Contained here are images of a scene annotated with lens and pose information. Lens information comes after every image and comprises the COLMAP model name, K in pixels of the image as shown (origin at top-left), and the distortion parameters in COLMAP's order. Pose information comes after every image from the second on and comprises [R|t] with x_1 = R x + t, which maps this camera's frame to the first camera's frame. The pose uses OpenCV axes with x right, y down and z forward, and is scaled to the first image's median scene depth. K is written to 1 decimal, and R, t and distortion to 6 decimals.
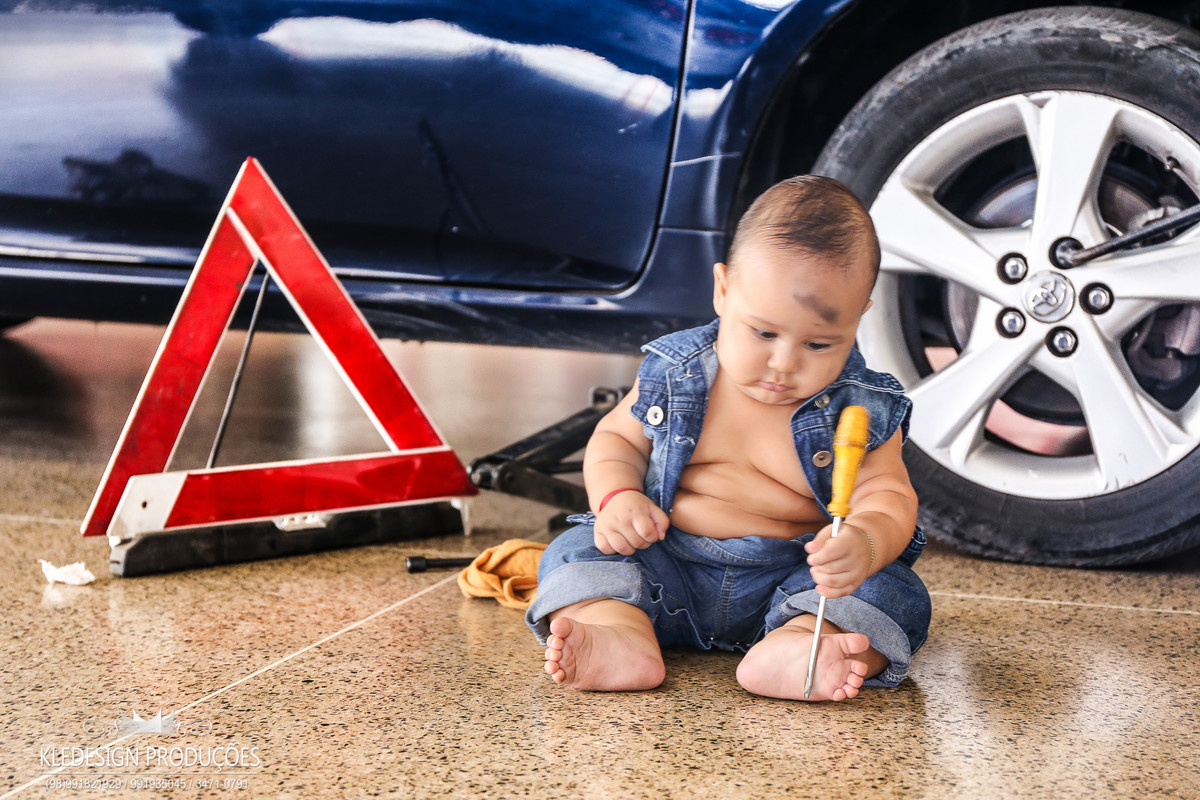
lens RADIAL K [[2388.6, 0, 626.1], [0, 2388.6, 404.0], [0, 0, 1]] dist [0.221255, 0.075962]
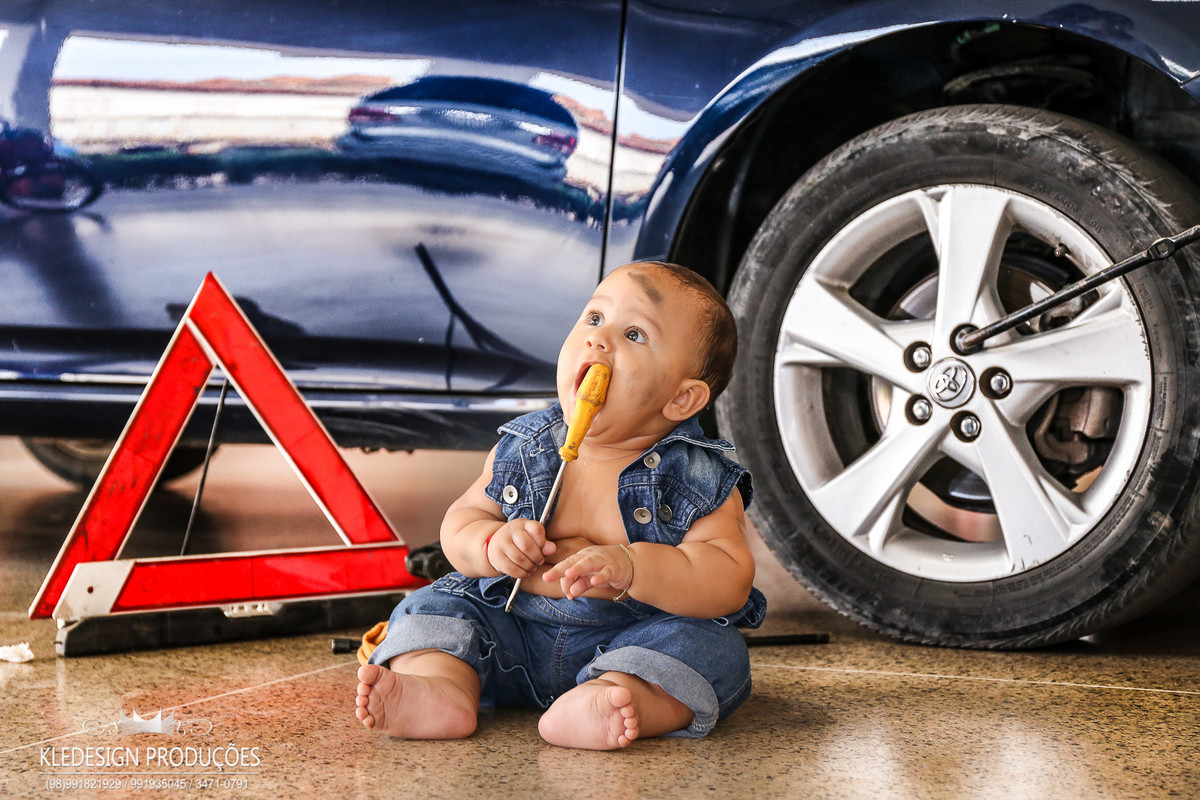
lens RADIAL K [[2258.1, 0, 600.0], [0, 2258.1, 400.0], [0, 0, 1]] dist [0.136503, 0.359108]
pose [[0.988009, -0.021052, -0.152957, 0.175488], [0.007062, 0.995786, -0.091438, 0.050093], [0.154237, 0.089262, 0.983994, 0.027306]]
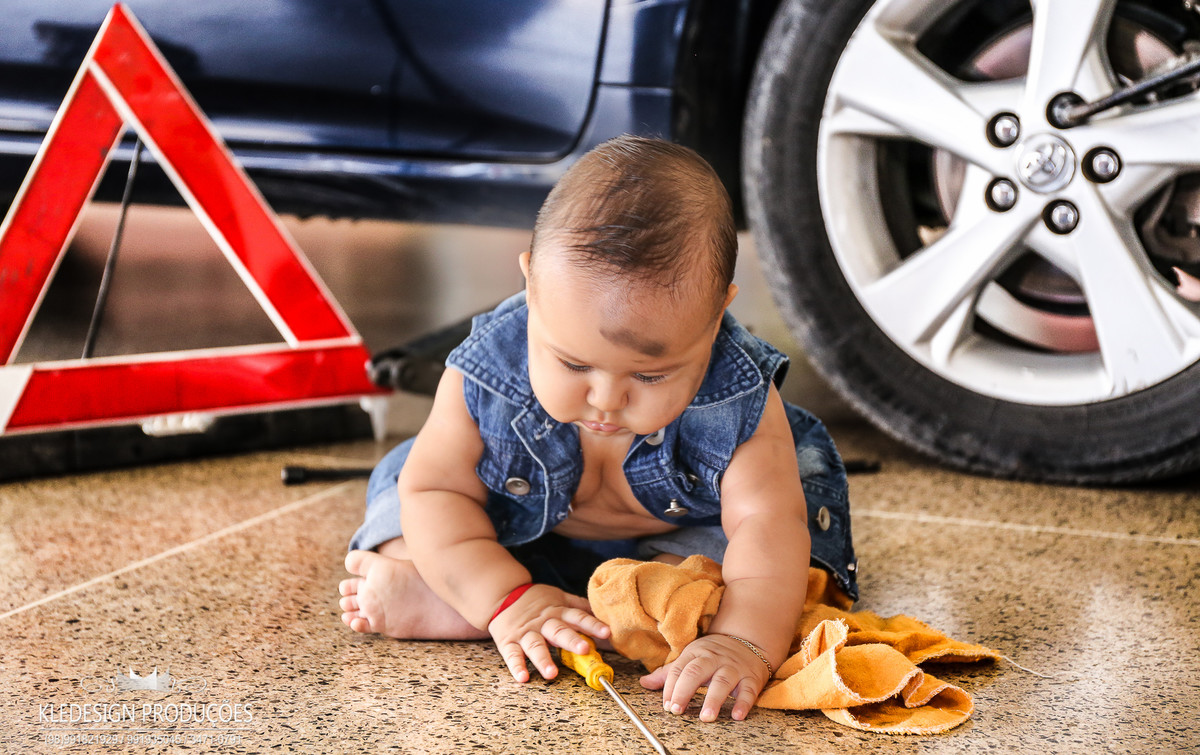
lens RADIAL K [[2337.2, 0, 603.0], [0, 2337.2, 356.6], [0, 0, 1]] dist [0.146890, 0.294136]
pose [[0.996044, 0.004603, -0.088737, 0.095427], [-0.002498, 0.999713, 0.023817, 0.003815], [0.088822, -0.023501, 0.995770, 0.168757]]
